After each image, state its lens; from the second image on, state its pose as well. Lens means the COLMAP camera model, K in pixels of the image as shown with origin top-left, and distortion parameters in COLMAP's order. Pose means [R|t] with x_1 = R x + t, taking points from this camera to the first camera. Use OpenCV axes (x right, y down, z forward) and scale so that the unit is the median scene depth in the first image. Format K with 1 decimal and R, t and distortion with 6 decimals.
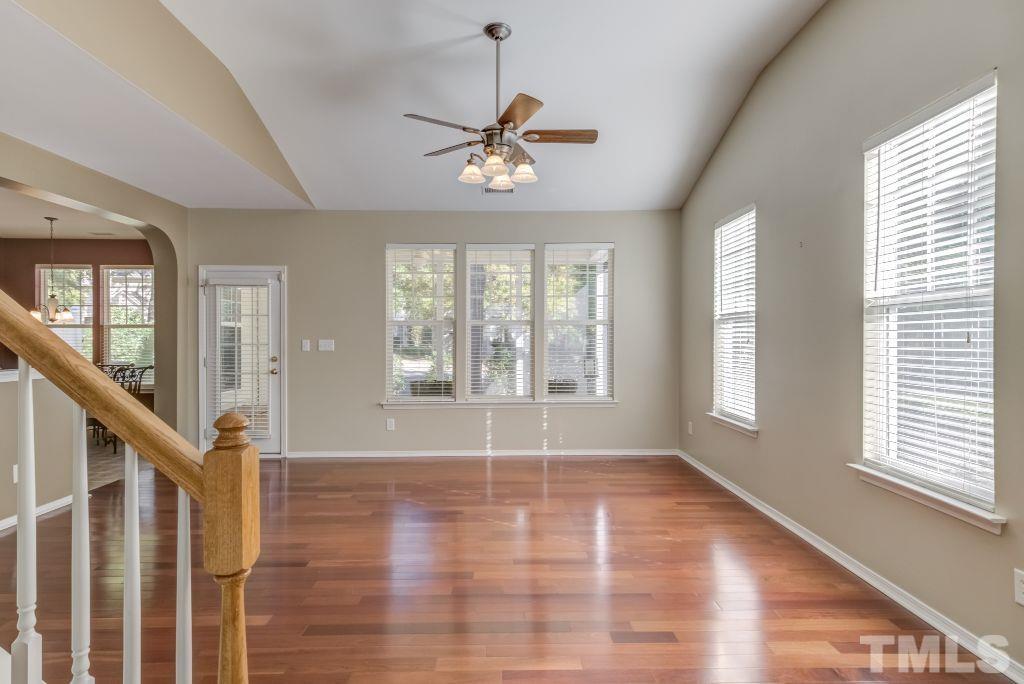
lens RADIAL K [[529.4, 0, 513.4], [0, 529.4, 337.6], [0, 0, 1]] dist [0.019035, -0.001133]
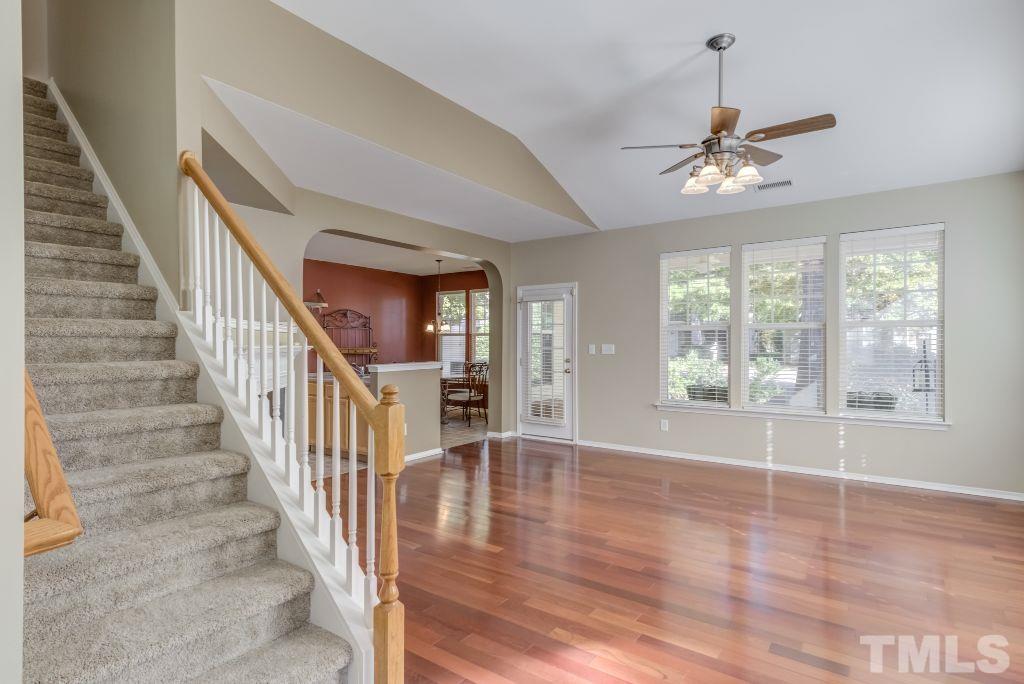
lens RADIAL K [[526.1, 0, 506.2], [0, 526.1, 333.7], [0, 0, 1]] dist [0.014811, -0.000616]
pose [[0.802396, -0.010836, -0.596694, 0.144234], [0.000532, 0.999848, -0.017441, 0.000360], [0.596792, 0.013677, 0.802280, -0.030300]]
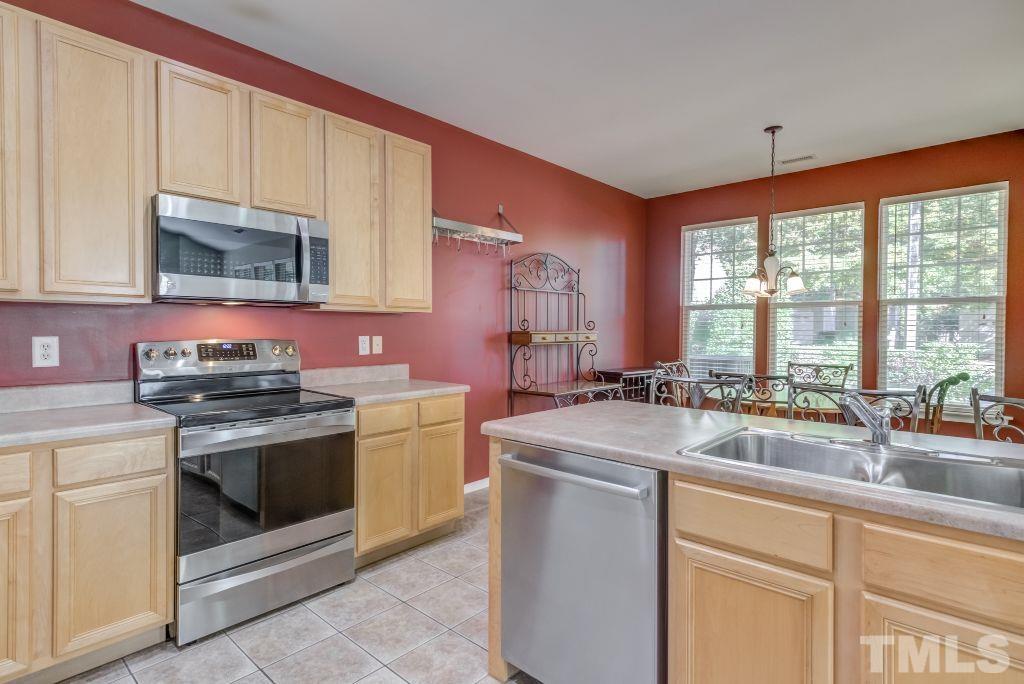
lens RADIAL K [[529.4, 0, 513.4], [0, 529.4, 337.6], [0, 0, 1]] dist [0.019035, -0.001133]
pose [[0.725321, 0.014960, -0.688249, -0.755215], [-0.007198, 0.999874, 0.014148, 0.017800], [0.688374, -0.005308, 0.725337, 0.381719]]
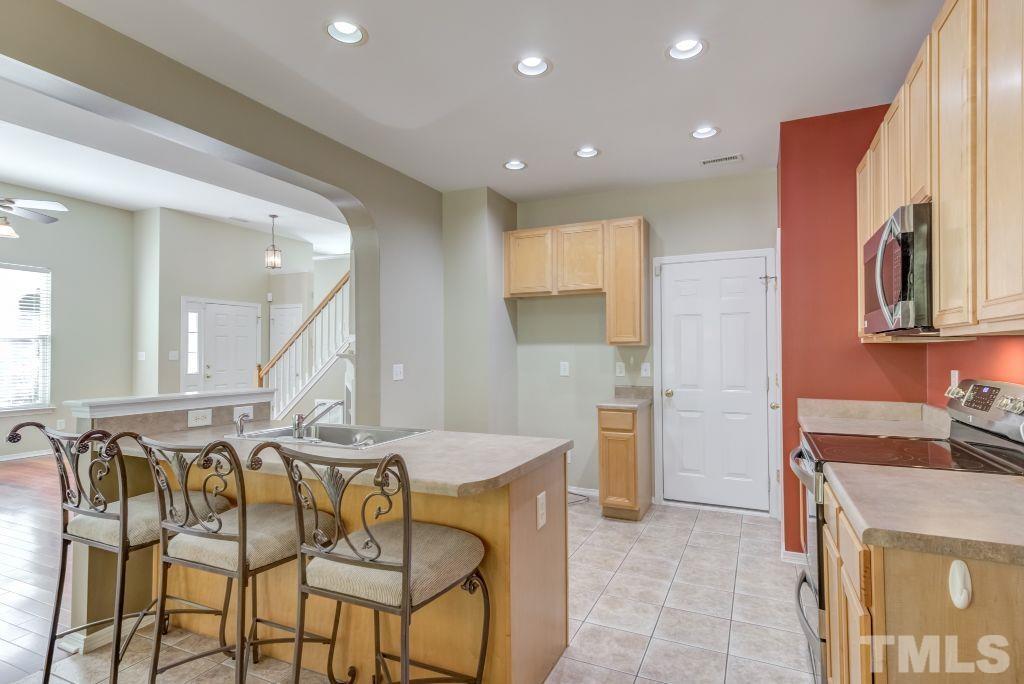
lens RADIAL K [[529.4, 0, 513.4], [0, 529.4, 337.6], [0, 0, 1]] dist [0.019035, -0.001133]
pose [[-0.899609, 0.013395, 0.436490, -1.158566], [0.004489, 0.999760, -0.021428, 0.005532], [-0.436673, -0.017317, -0.899454, 1.038772]]
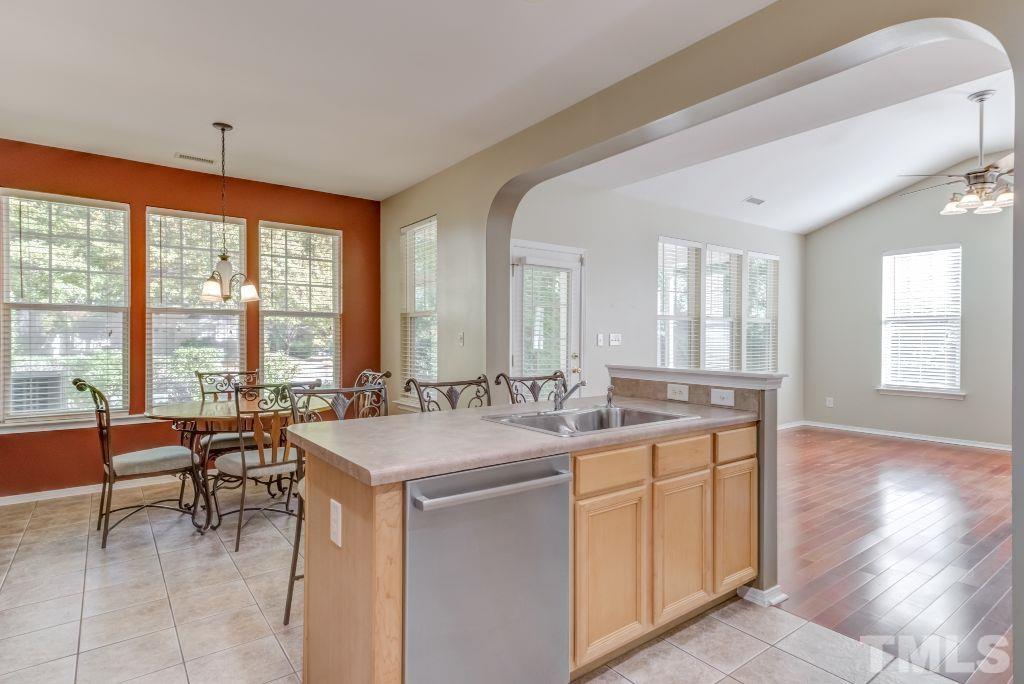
lens RADIAL K [[526.1, 0, 506.2], [0, 526.1, 333.7], [0, 0, 1]] dist [0.014811, -0.000616]
pose [[0.808134, 0.008677, 0.588934, -1.120263], [-0.001671, 0.999921, -0.012440, 0.017805], [-0.588996, 0.009069, 0.808085, 0.385059]]
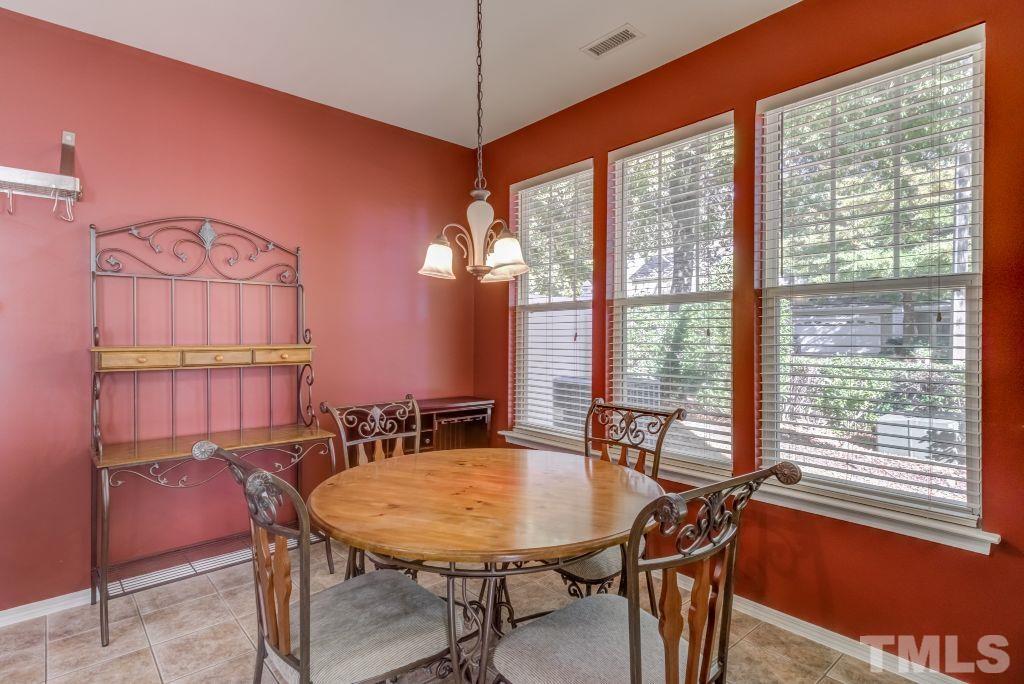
lens RADIAL K [[534.8, 0, 508.3], [0, 534.8, 341.5], [0, 0, 1]] dist [0.013056, -0.000967]
pose [[0.639060, 0.008717, -0.769108, -0.700213], [-0.004747, 0.999961, 0.007389, 0.009278], [0.769142, -0.001071, 0.639077, 0.944336]]
